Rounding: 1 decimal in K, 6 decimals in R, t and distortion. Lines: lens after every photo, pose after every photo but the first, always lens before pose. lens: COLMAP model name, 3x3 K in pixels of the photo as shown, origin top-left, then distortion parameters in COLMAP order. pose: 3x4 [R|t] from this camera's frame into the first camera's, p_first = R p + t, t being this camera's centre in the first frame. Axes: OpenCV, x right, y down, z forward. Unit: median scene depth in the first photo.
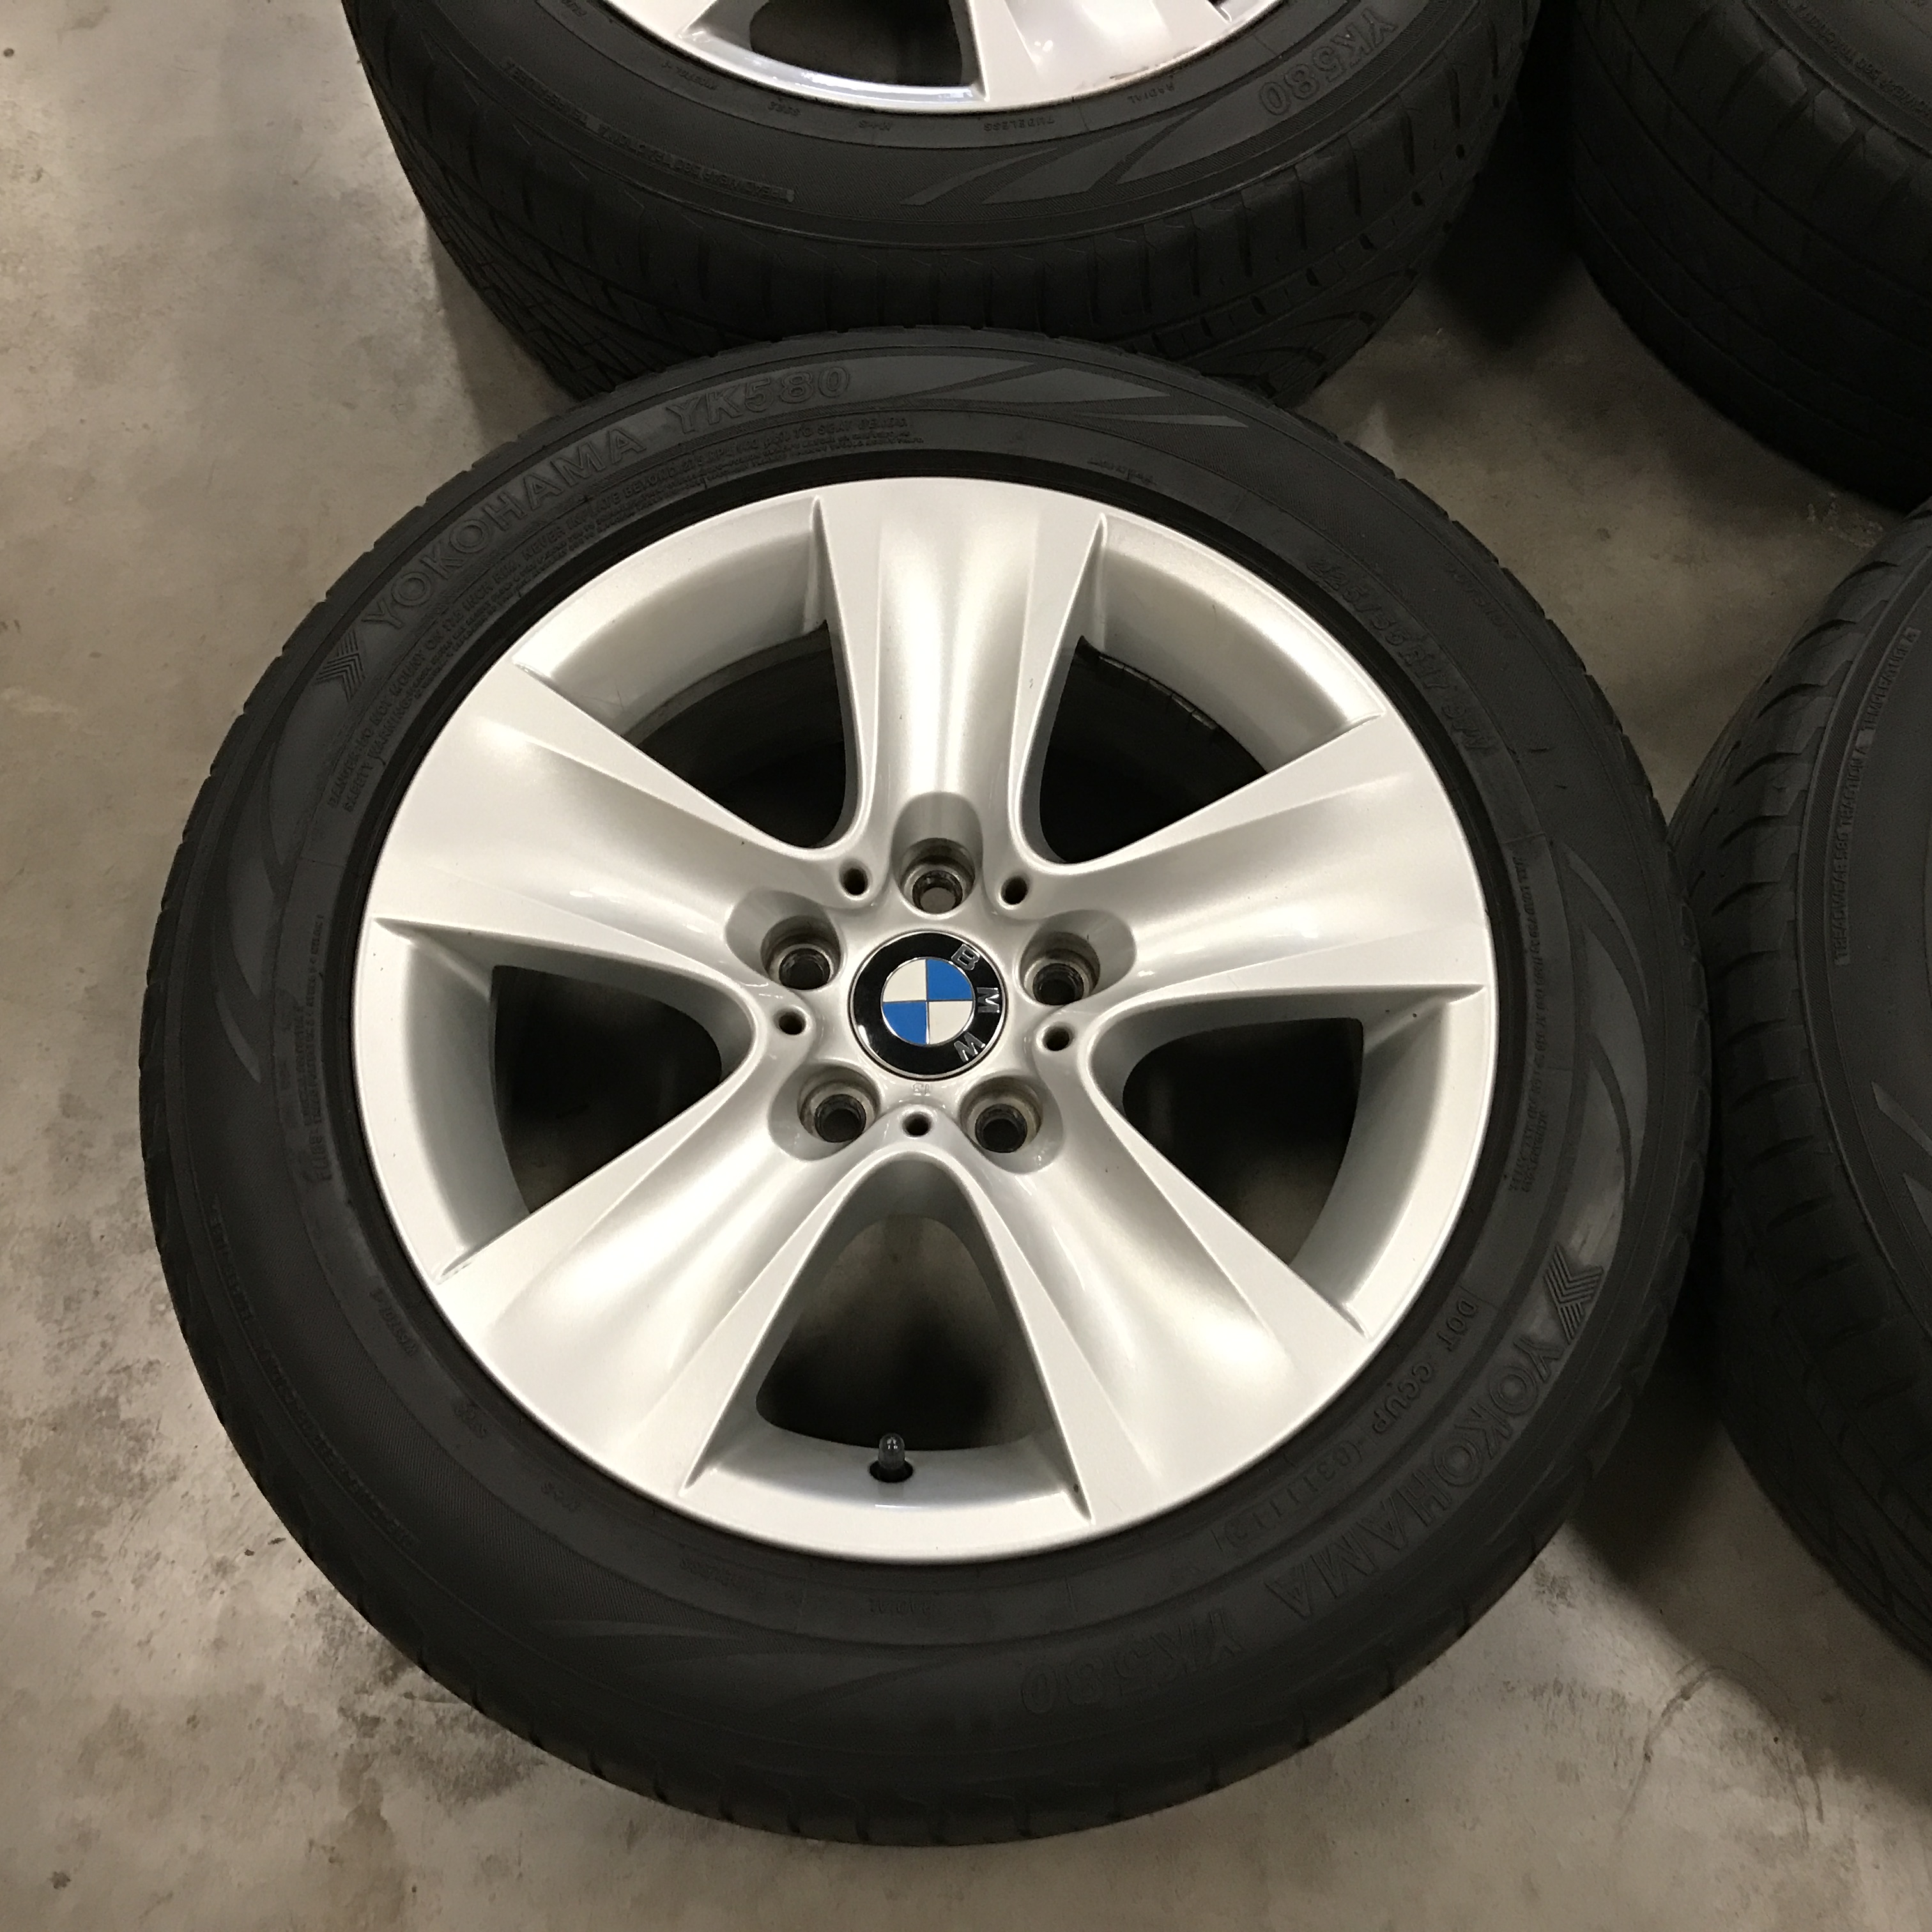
lens RADIAL K [[2104.8, 0, 965.8], [0, 2104.8, 917.8], [0, 0, 1]] dist [0.005589, -0.006215]
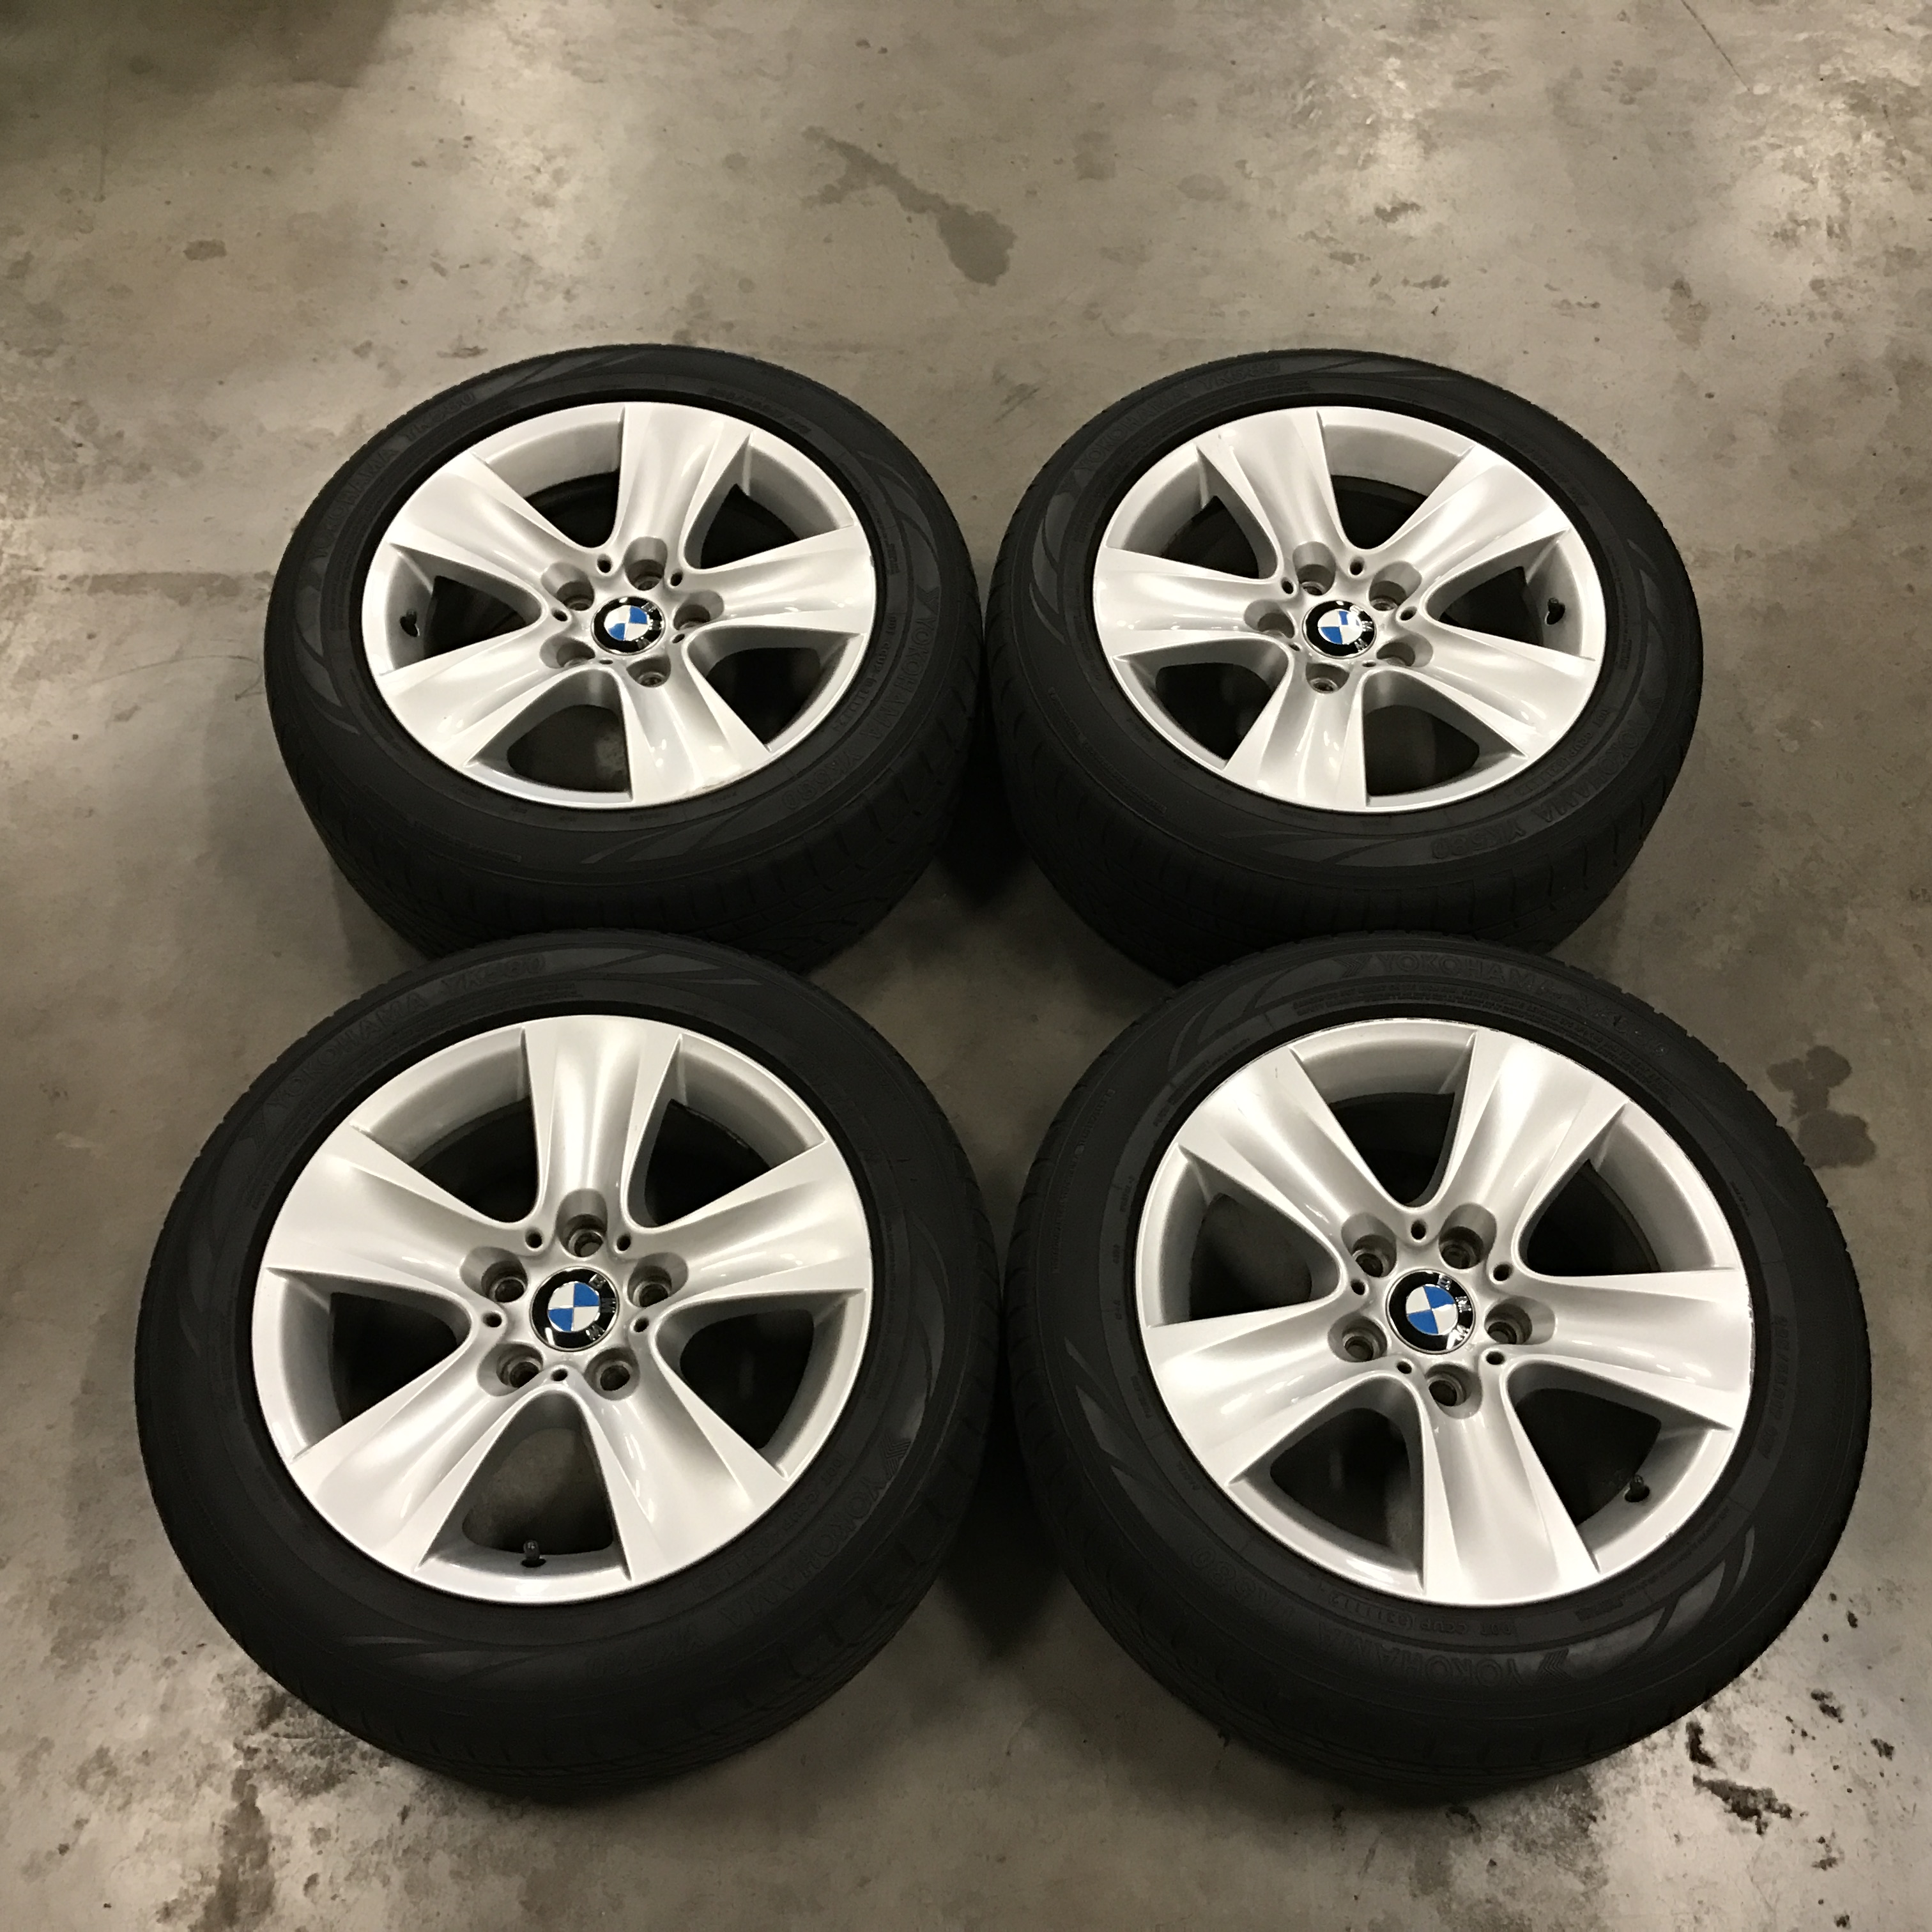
lens RADIAL K [[2059.3, 0, 966.1], [0, 2059.3, 928.5], [0, 0, 1]] dist [0.026473, -0.030313]
pose [[0.999670, -0.018103, 0.018210, 0.274591], [0.020810, 0.986648, -0.161532, 0.011121], [-0.015043, 0.161857, 0.986699, -0.761906]]
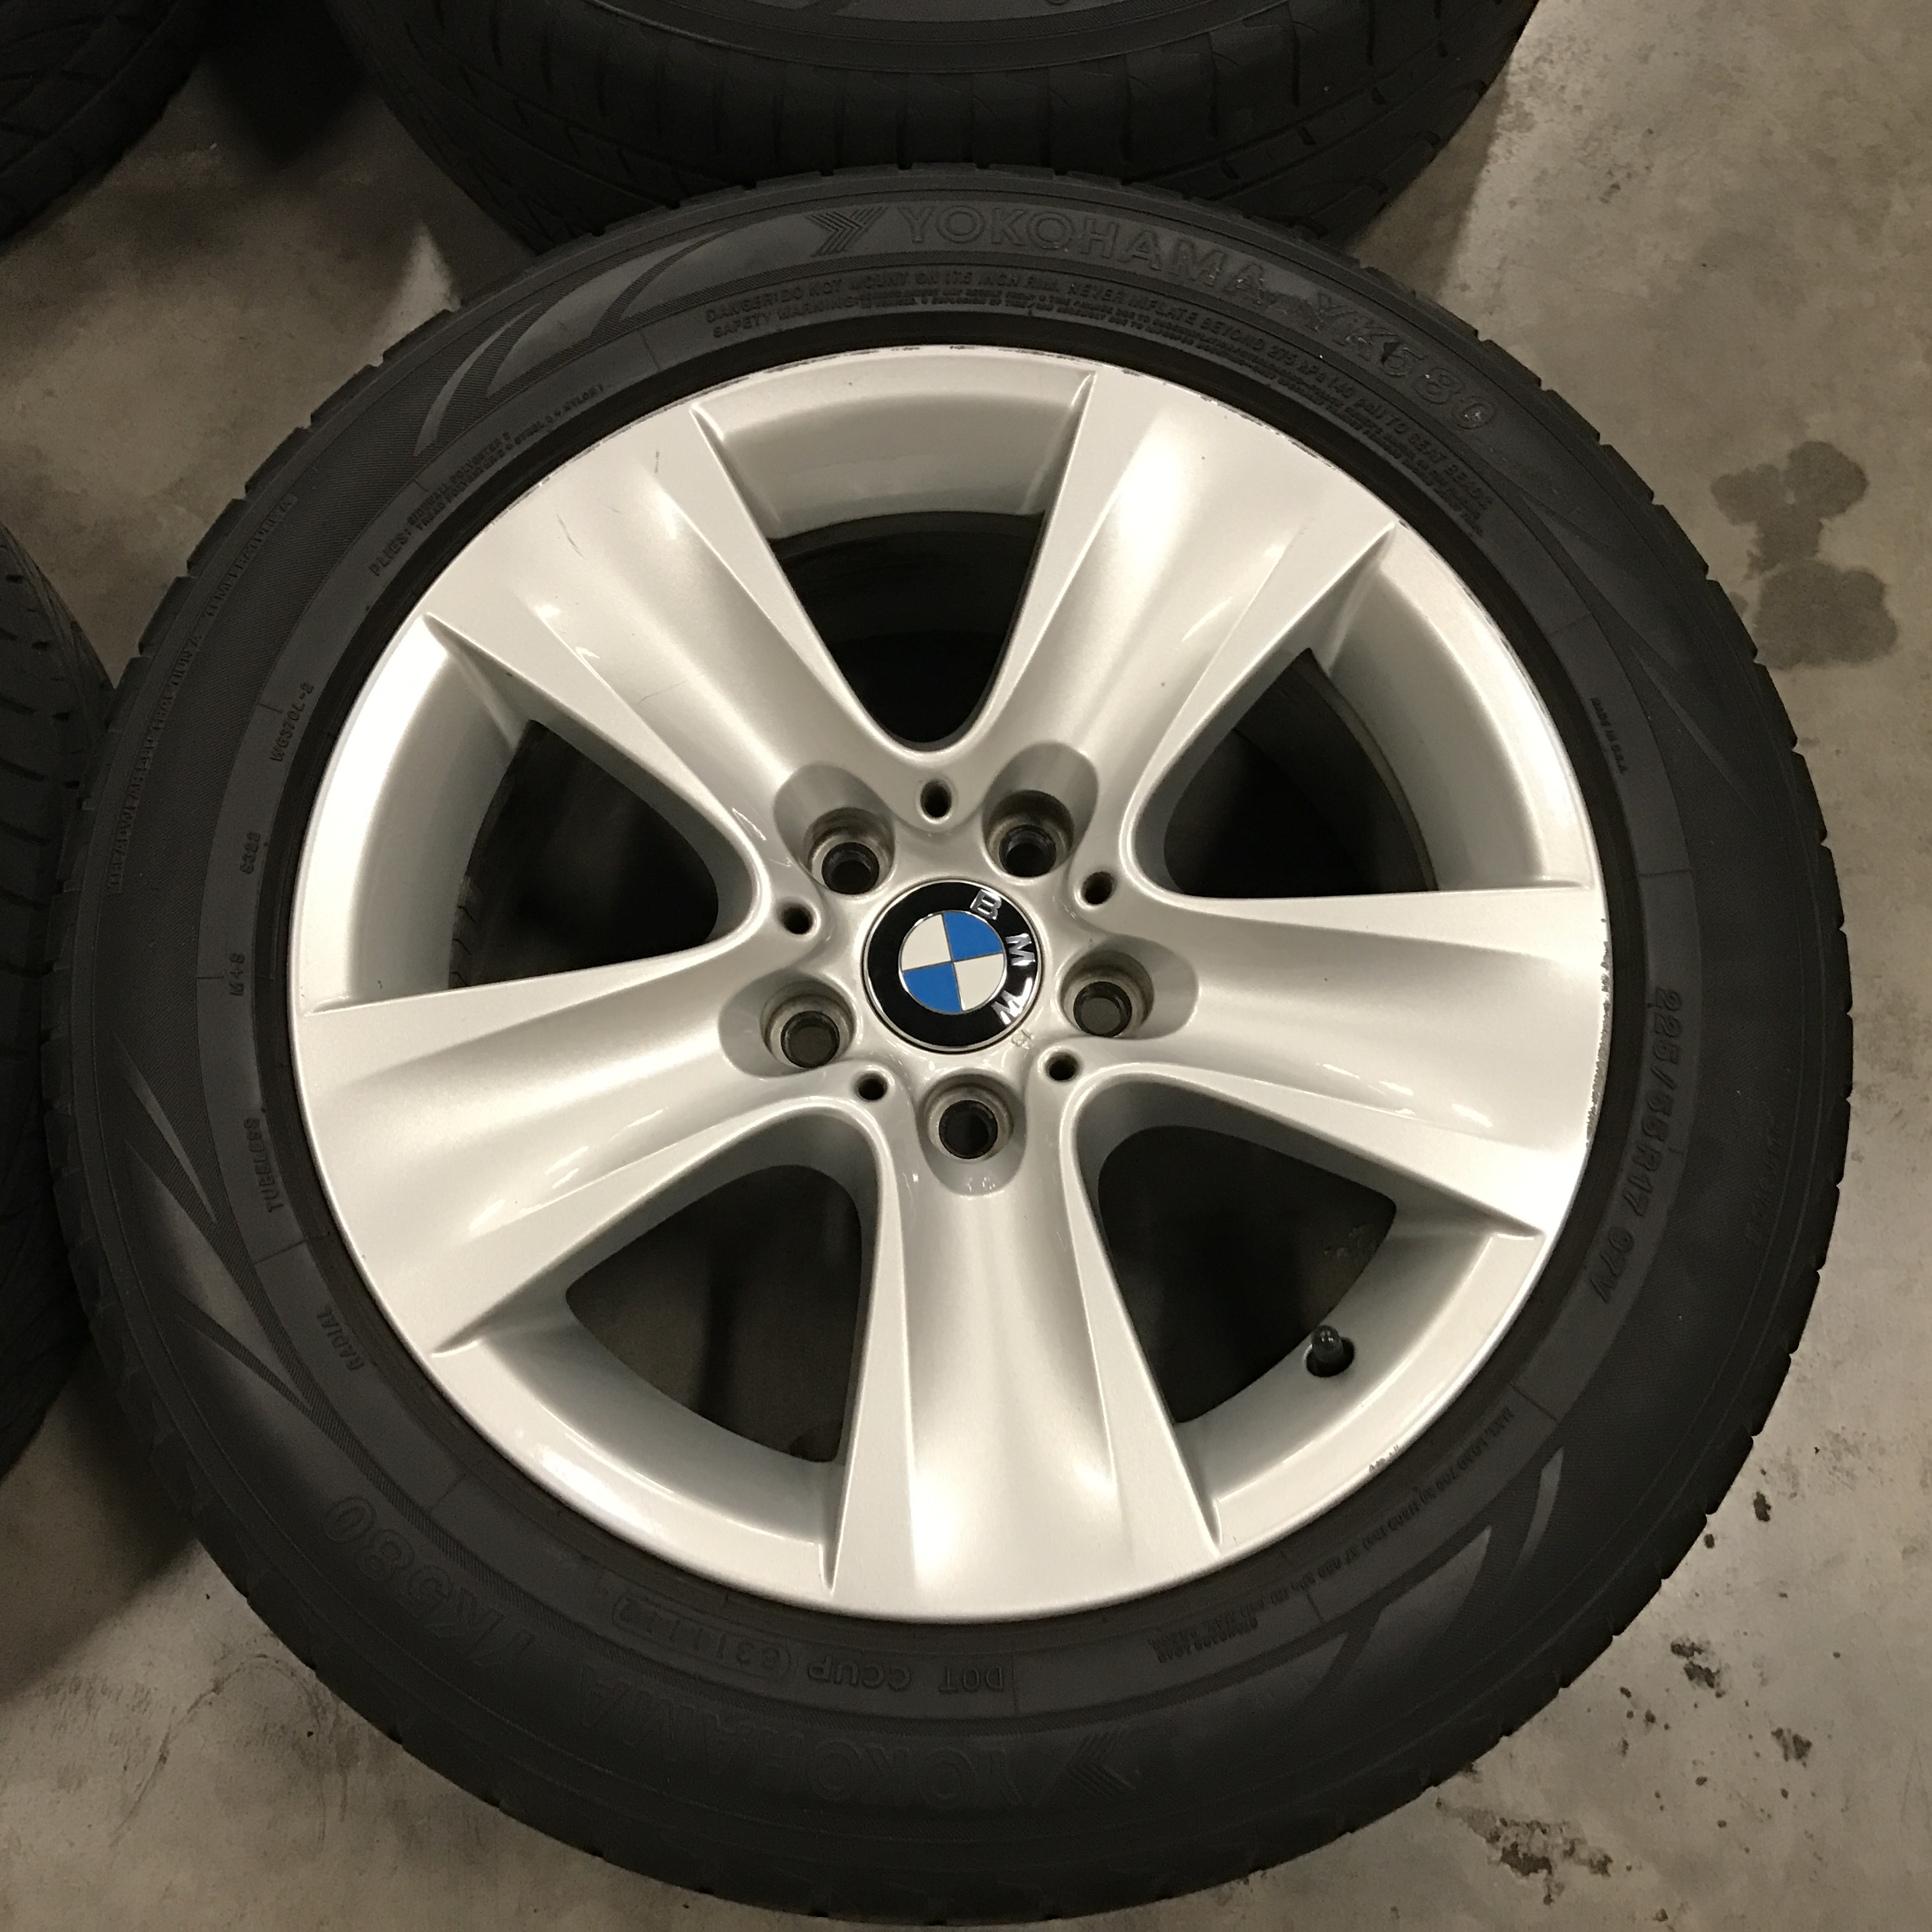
lens RADIAL K [[2059.3, 0, 966.1], [0, 2059.3, 928.5], [0, 0, 1]] dist [0.026473, -0.030313]
pose [[0.999545, -0.017929, 0.024262, 0.662474], [0.015858, 0.996422, 0.083011, -0.025572], [-0.025664, -0.082588, 0.996253, 0.134812]]
